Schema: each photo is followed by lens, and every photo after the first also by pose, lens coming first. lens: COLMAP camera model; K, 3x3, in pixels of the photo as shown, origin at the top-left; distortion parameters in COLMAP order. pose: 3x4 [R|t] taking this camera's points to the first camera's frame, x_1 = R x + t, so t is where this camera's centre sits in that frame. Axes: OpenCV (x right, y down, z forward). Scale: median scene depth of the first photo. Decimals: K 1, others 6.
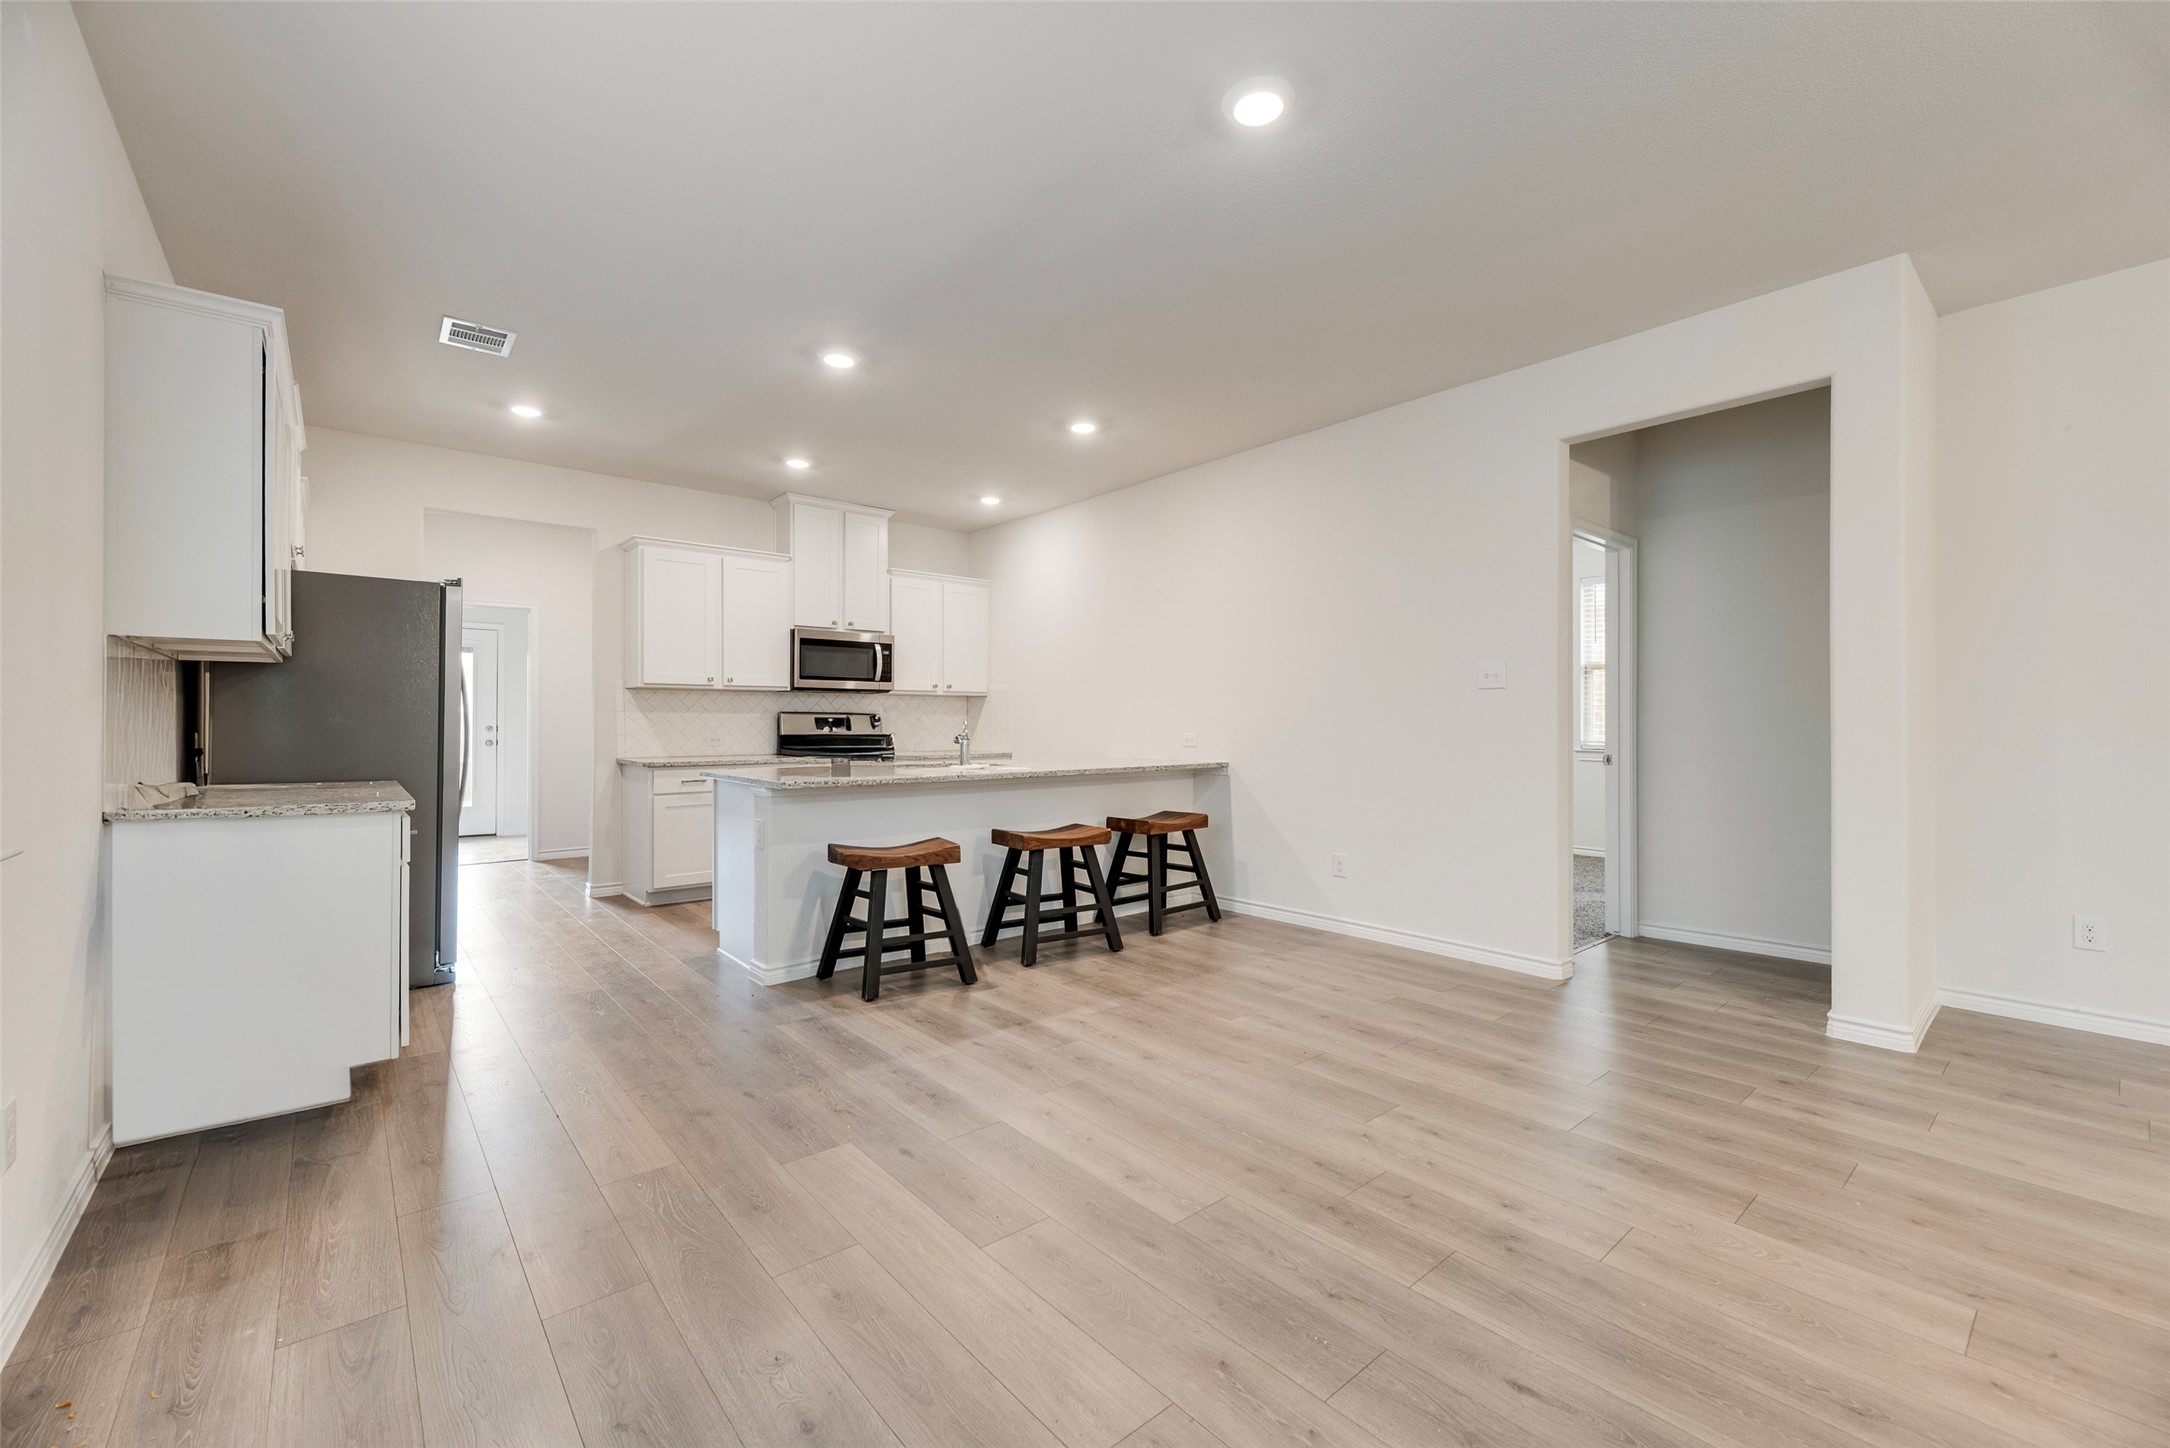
lens RADIAL K [[887.2, 0, 1083.9], [0, 887.2, 716.5], [0, 0, 1]] dist [-0.001703, -0.000244]
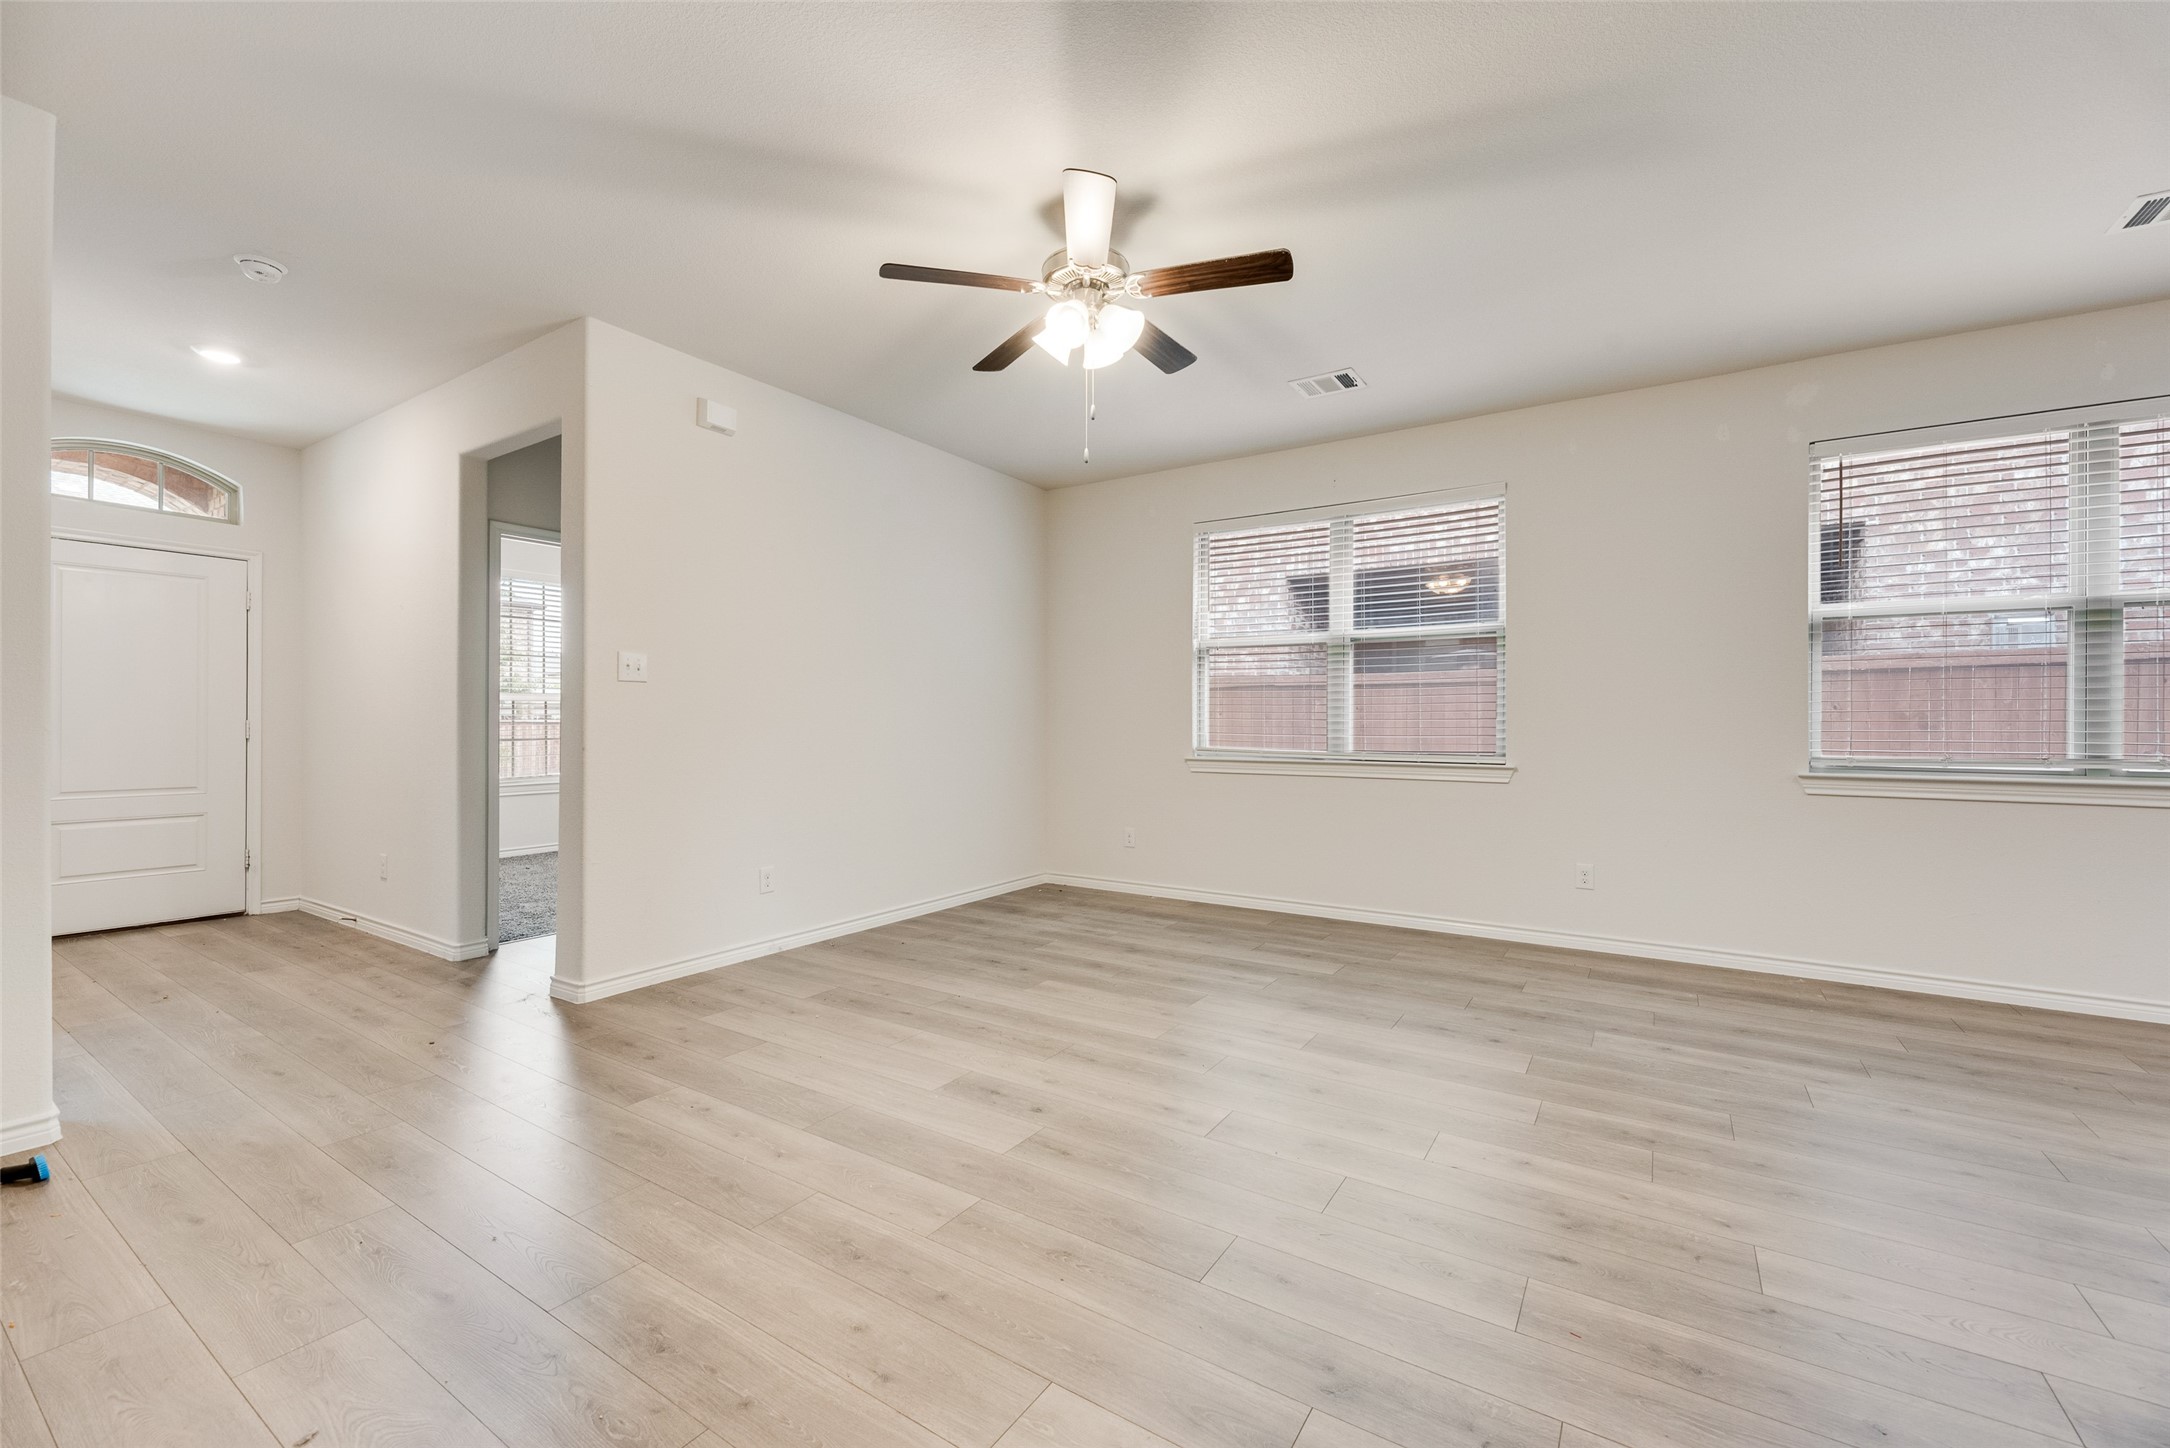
lens RADIAL K [[883.3, 0, 1089.9], [0, 883.3, 724.7], [0, 0, 1]] dist [-0.000653, -0.000337]
pose [[-0.957216, -0.003055, -0.289359, 0.668570], [-0.001029, 0.999974, -0.007154, 0.006154], [0.289373, -0.006550, -0.957194, 0.572072]]
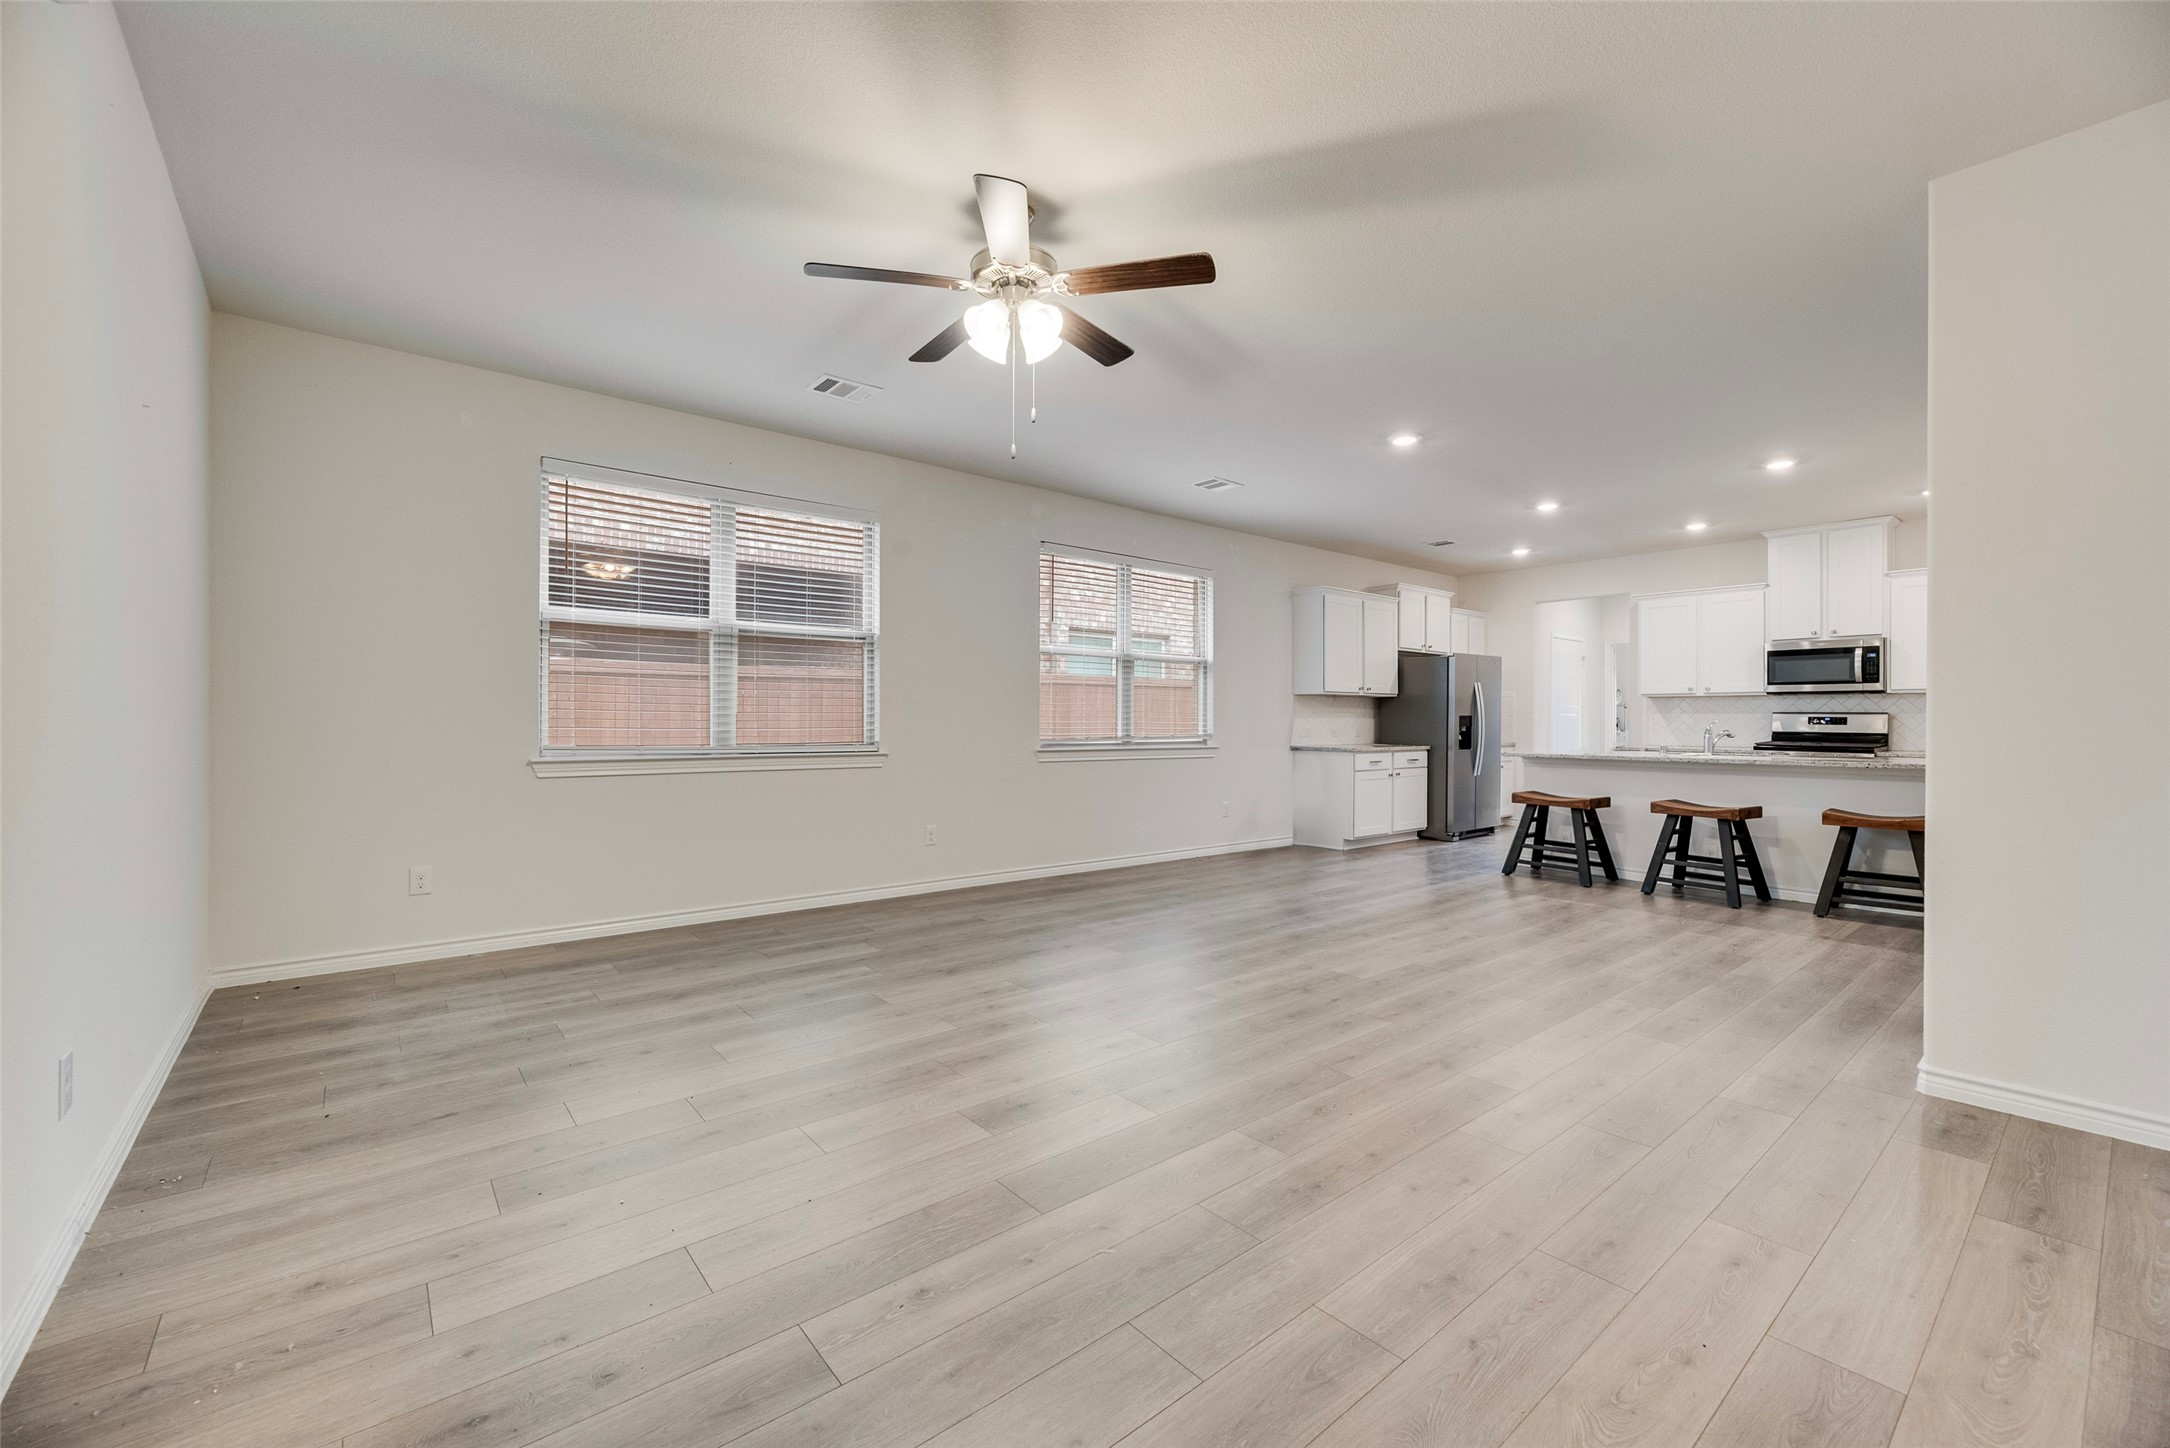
lens RADIAL K [[879.7, 0, 1089.1], [0, 879.7, 719.7], [0, 0, 1]] dist [-0.001609, -0.000142]
pose [[-0.009276, -0.000790, -0.999957, 1.059163], [0.003119, 0.999995, -0.000819, 0.003279], [0.999952, -0.003127, -0.009274, 0.104256]]
